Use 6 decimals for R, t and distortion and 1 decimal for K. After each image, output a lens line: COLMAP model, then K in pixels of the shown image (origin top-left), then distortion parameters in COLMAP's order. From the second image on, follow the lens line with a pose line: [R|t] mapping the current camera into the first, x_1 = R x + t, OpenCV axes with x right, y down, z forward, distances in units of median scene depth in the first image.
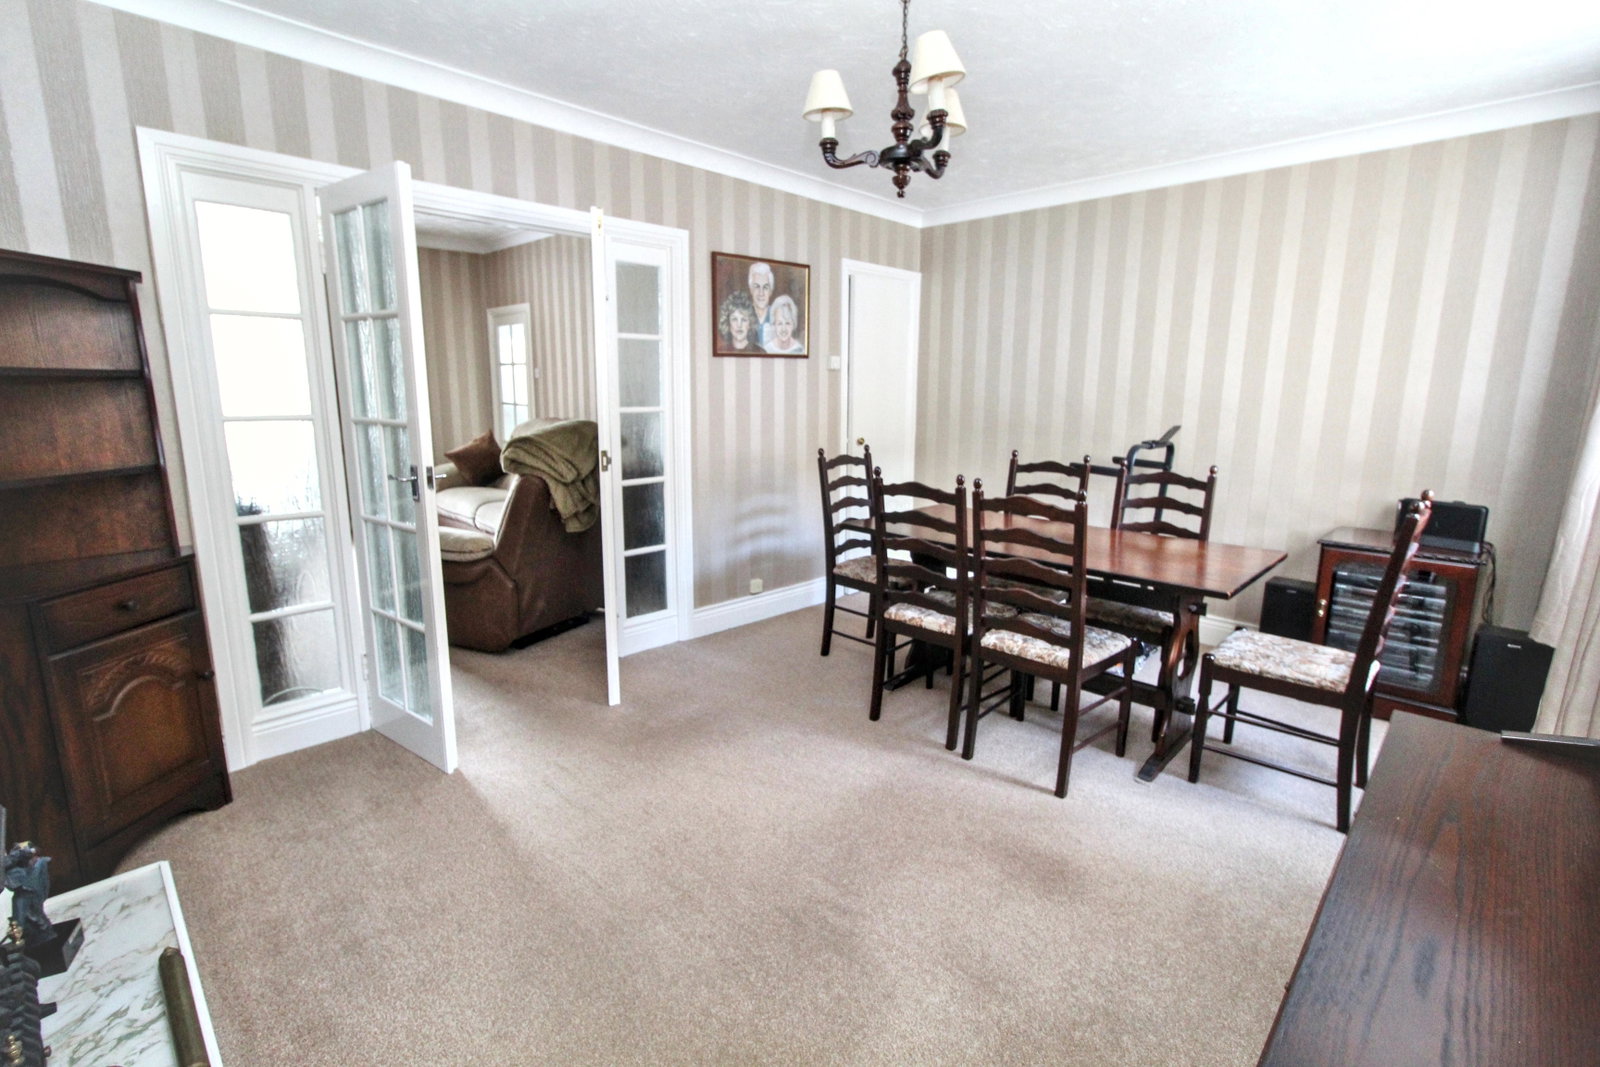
lens RADIAL K [[748.1, 0, 798.7], [0, 748.1, 524.8], [0, 0, 1]] dist [0.000845, 0.000093]
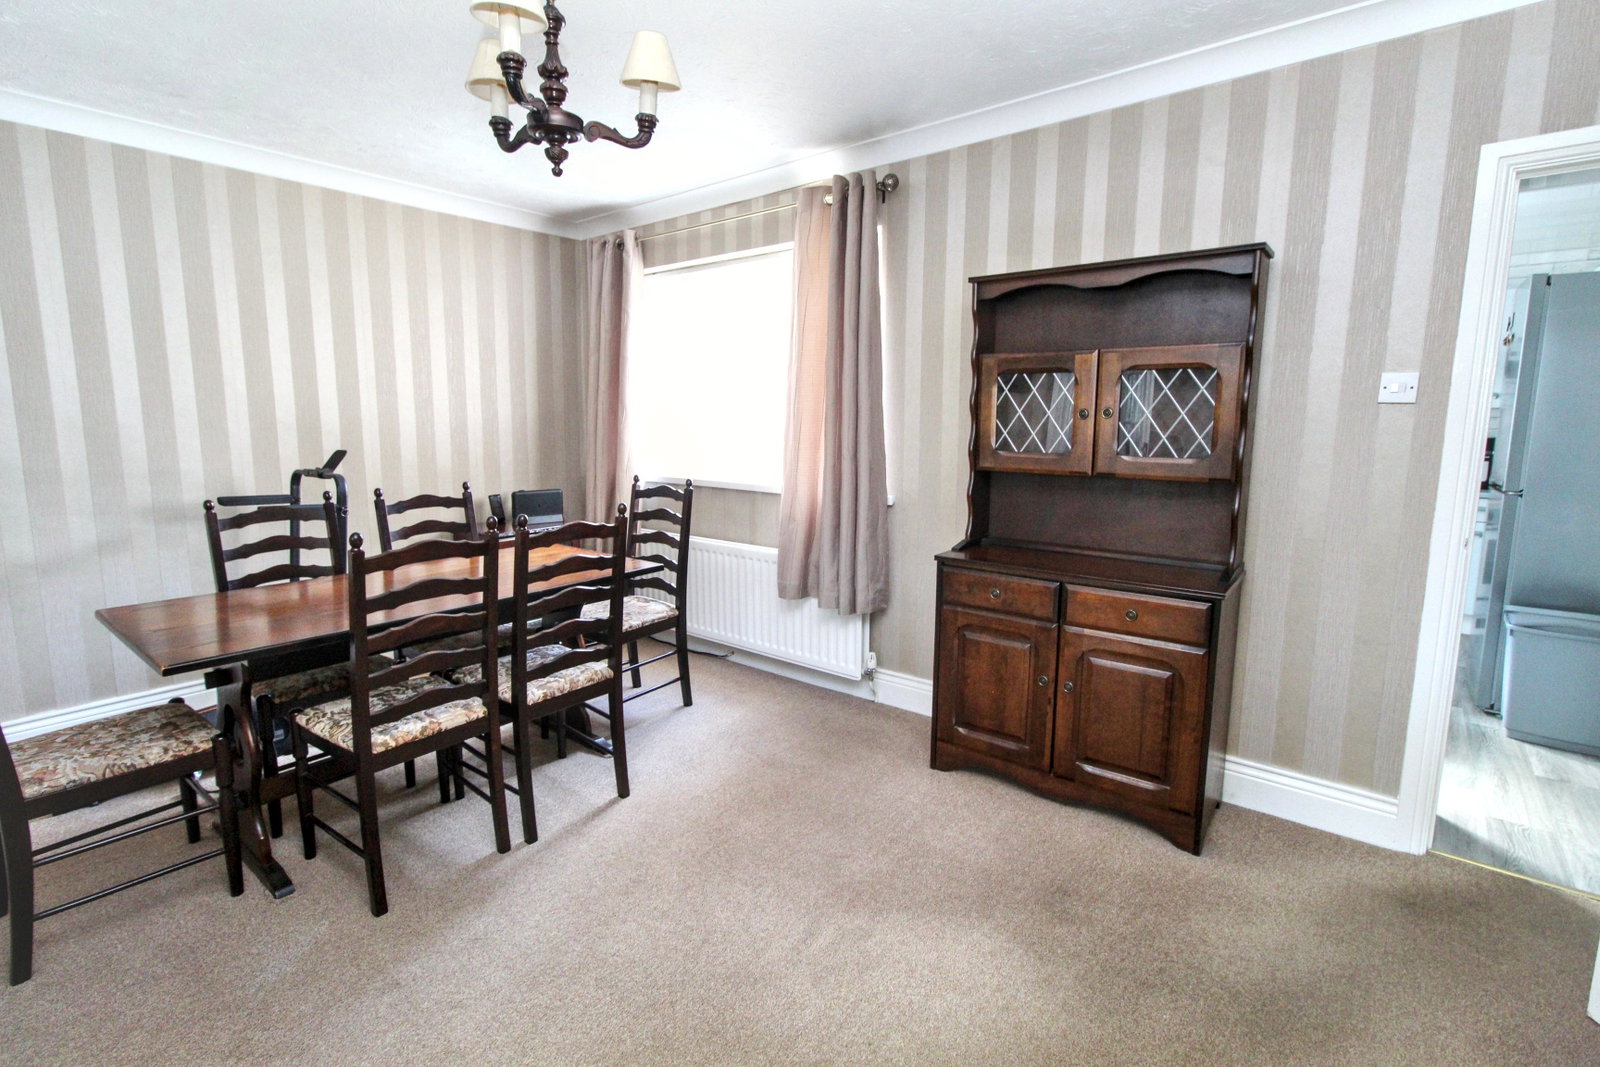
lens RADIAL K [[748.1, 0, 798.7], [0, 748.1, 524.8], [0, 0, 1]] dist [0.000845, 0.000093]
pose [[-0.110185, -0.155011, 0.981749, -0.569616], [0.181407, 0.968035, 0.173206, -0.125593], [-0.977216, 0.197181, -0.078543, 0.671000]]
